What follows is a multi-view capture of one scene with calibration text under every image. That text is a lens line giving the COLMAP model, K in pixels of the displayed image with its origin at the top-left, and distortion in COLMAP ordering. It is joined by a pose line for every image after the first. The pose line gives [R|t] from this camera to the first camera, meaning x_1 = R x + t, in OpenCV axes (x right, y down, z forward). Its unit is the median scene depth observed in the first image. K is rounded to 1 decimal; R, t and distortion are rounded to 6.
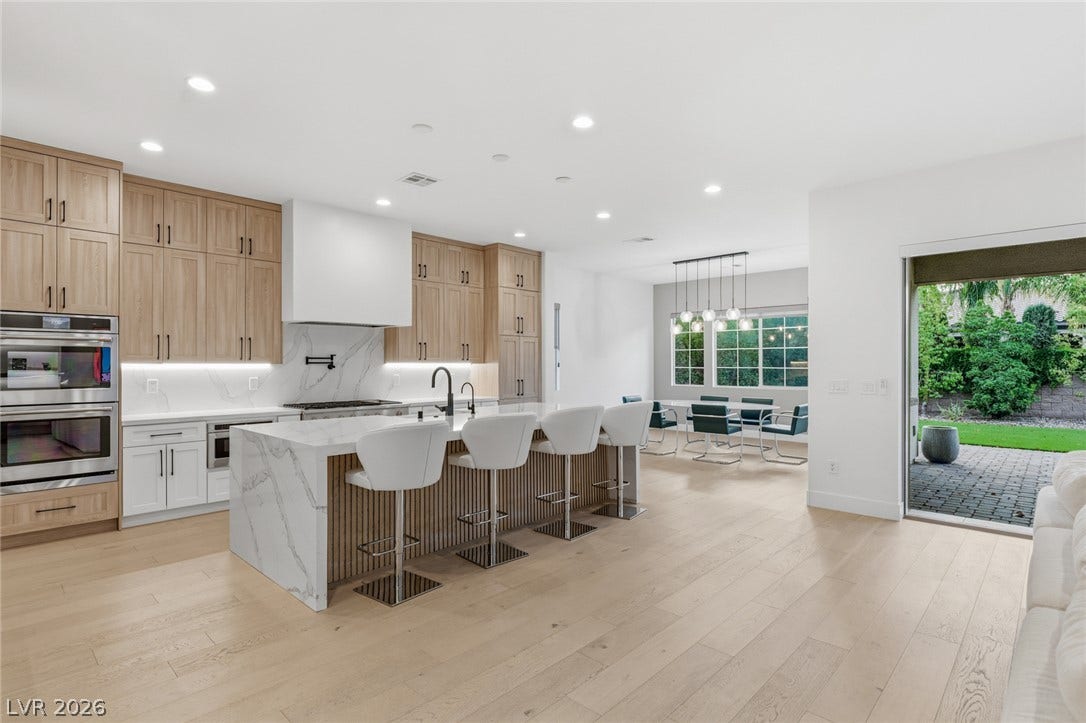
lens RADIAL K [[533.5, 0, 543.5], [0, 533.5, 359.7], [0, 0, 1]] dist [0.001464, 0.000195]
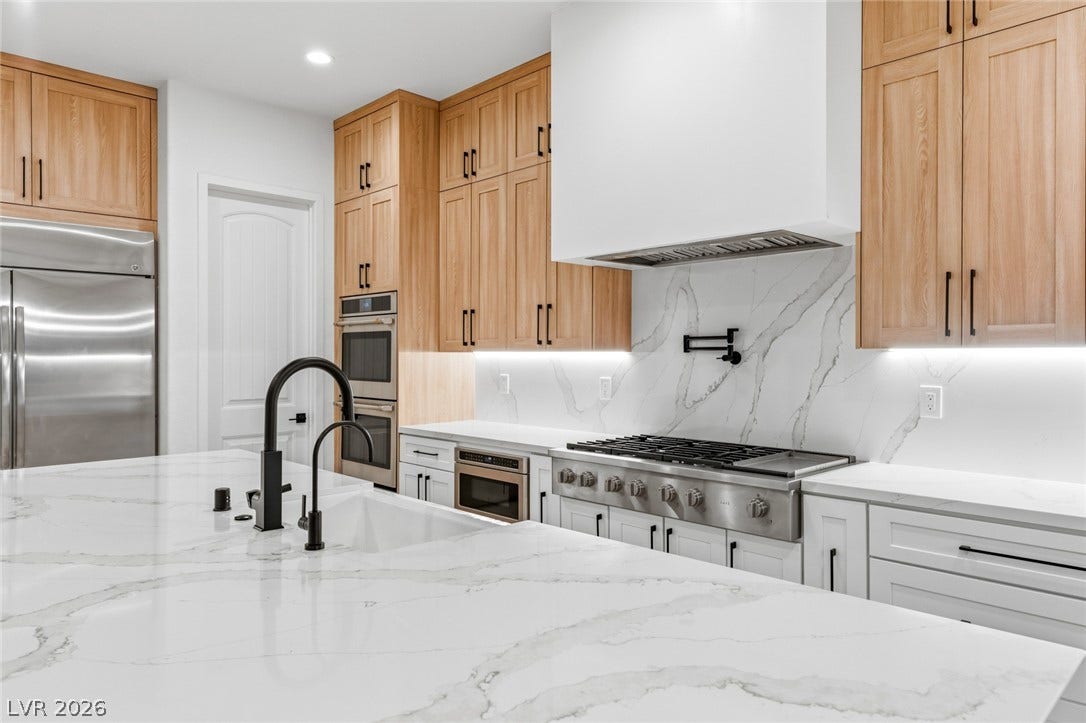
lens RADIAL K [[708.2, 0, 543.4], [0, 708.2, 358.6], [0, 0, 1]] dist [0.007853, 0.002416]
pose [[-0.040768, 0.007337, -0.999142, 0.185926], [0.009280, 0.999933, 0.006965, 0.010054], [0.999126, -0.008988, -0.040833, 1.046248]]
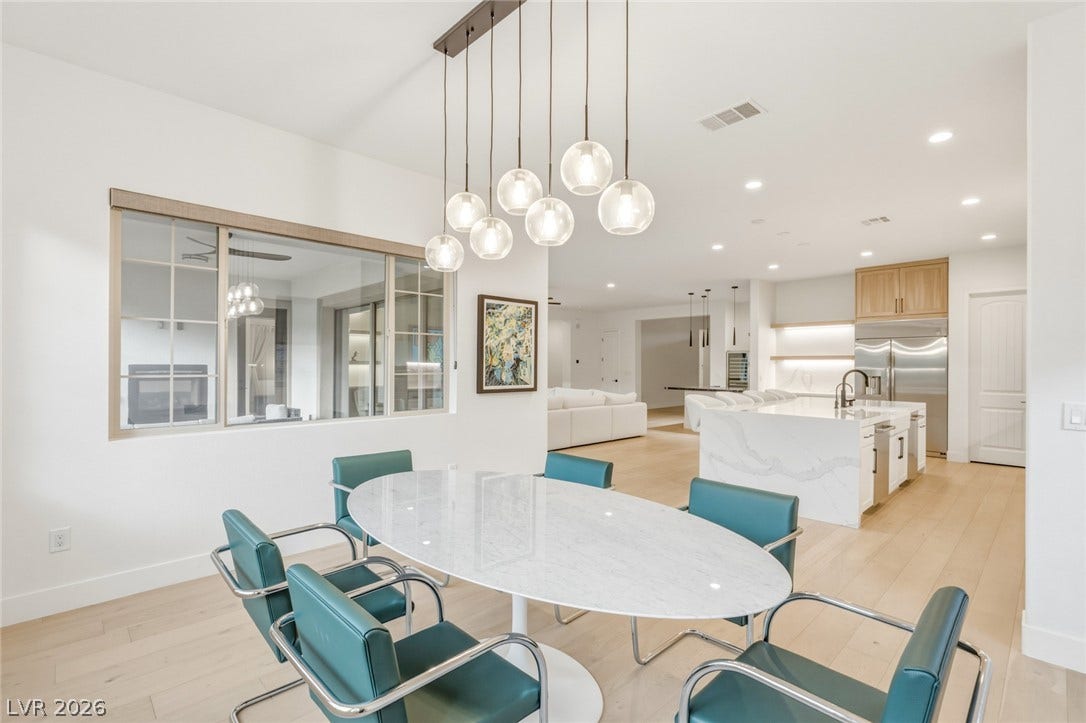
lens RADIAL K [[496.5, 0, 551.9], [0, 496.5, 363.5], [0, 0, 1]] dist [0.006171, -0.000491]
pose [[-0.999702, -0.004495, 0.023995, 0.457467], [-0.004760, 0.999928, -0.011030, 0.013747], [-0.023943, -0.011141, -0.999651, 2.005142]]
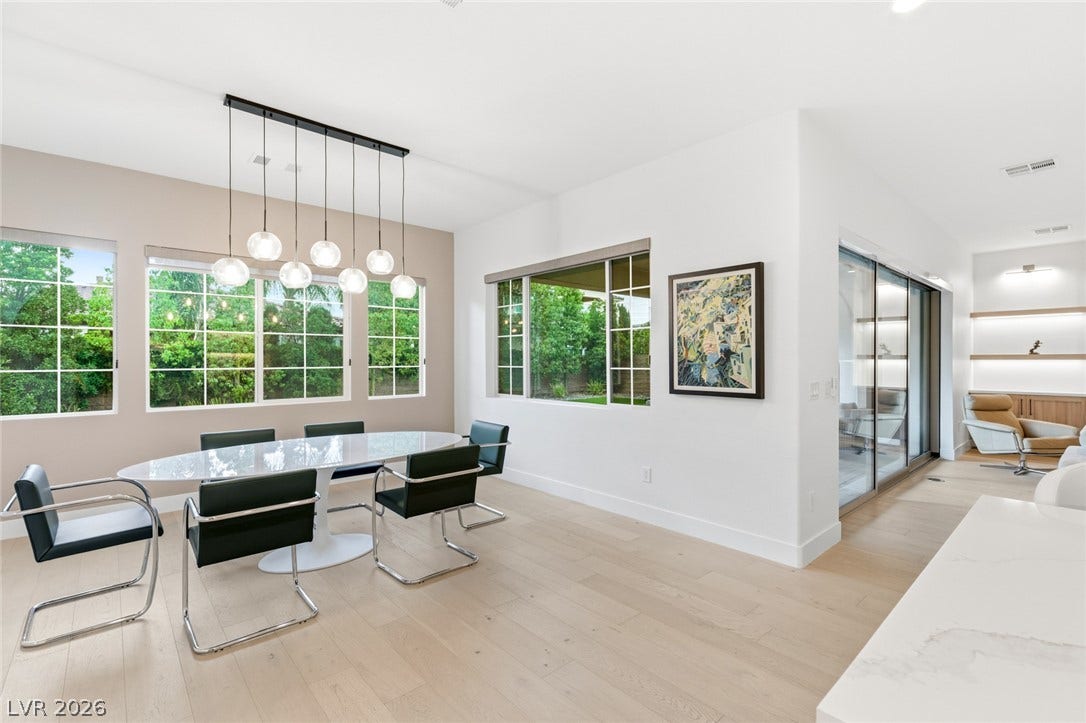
lens RADIAL K [[496.5, 0, 543.6], [0, 496.5, 360.9], [0, 0, 1]] dist [0.006171, -0.000491]
pose [[0.067698, -0.000704, 0.997706, -0.156735], [-0.006538, 0.999978, 0.001149, 0.009364], [-0.997684, -0.006601, 0.067691, 1.251226]]
